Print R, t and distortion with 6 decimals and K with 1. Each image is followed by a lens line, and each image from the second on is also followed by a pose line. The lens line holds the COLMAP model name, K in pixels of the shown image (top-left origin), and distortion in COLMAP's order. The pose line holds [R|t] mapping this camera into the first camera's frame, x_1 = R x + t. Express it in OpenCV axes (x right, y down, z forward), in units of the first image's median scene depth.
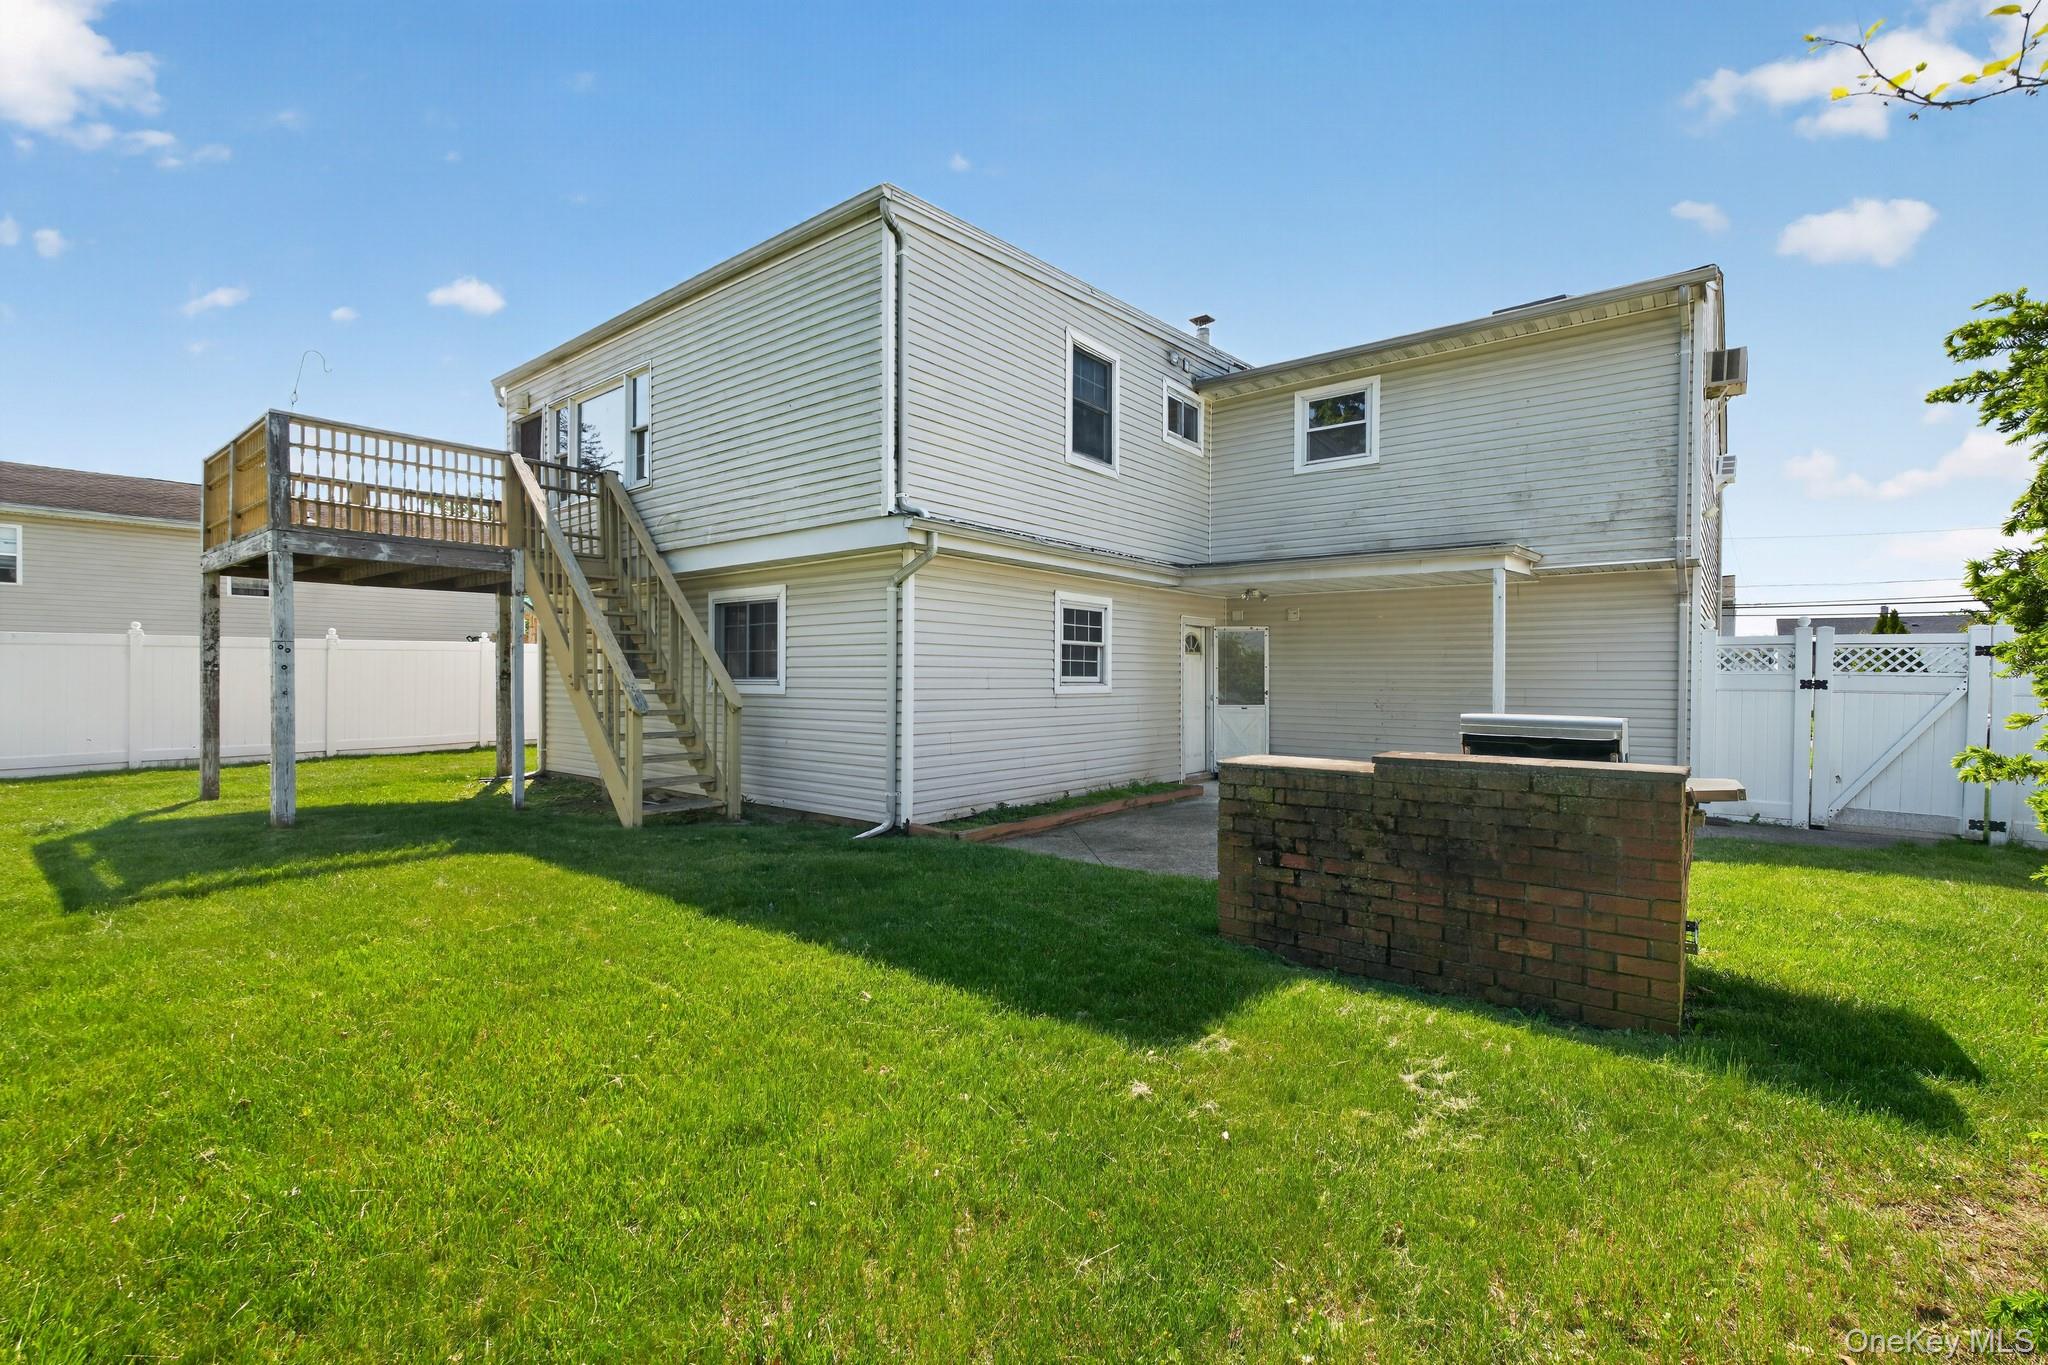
lens RADIAL K [[909.5, 0, 1031.5], [0, 909.5, 681.4], [0, 0, 1]] dist [0.007242, -0.001098]
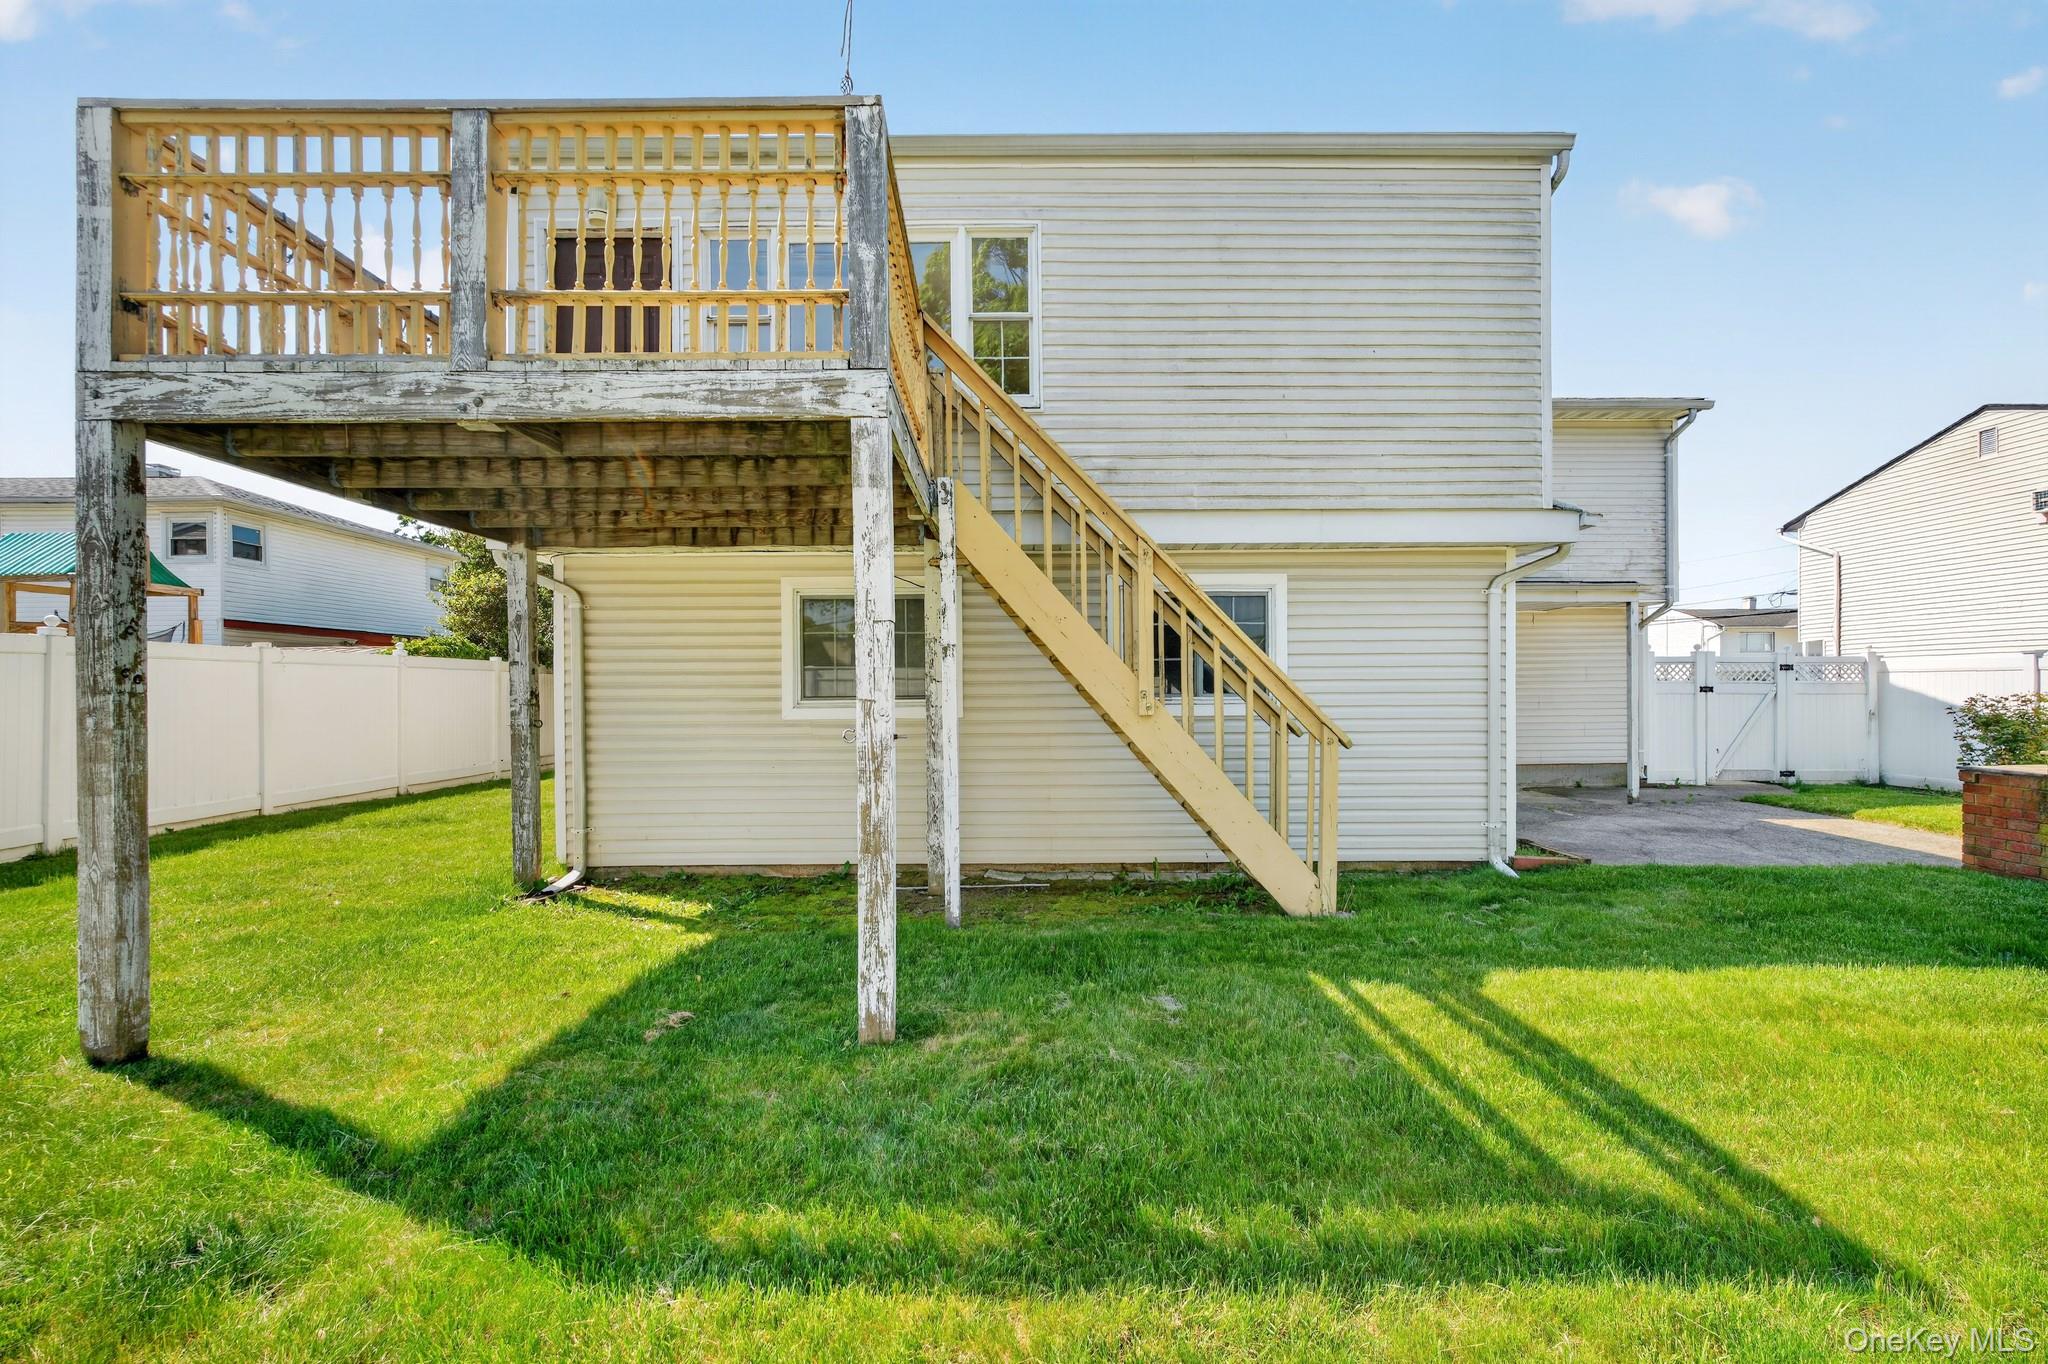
lens RADIAL K [[909.5, 0, 1028.6], [0, 909.5, 689.2], [0, 0, 1]] dist [0.007242, -0.001098]
pose [[0.768878, -0.009372, 0.639326, -0.947369], [0.014433, 0.999892, -0.002701, -0.009055], [-0.639232, 0.011304, 0.768931, 0.547992]]
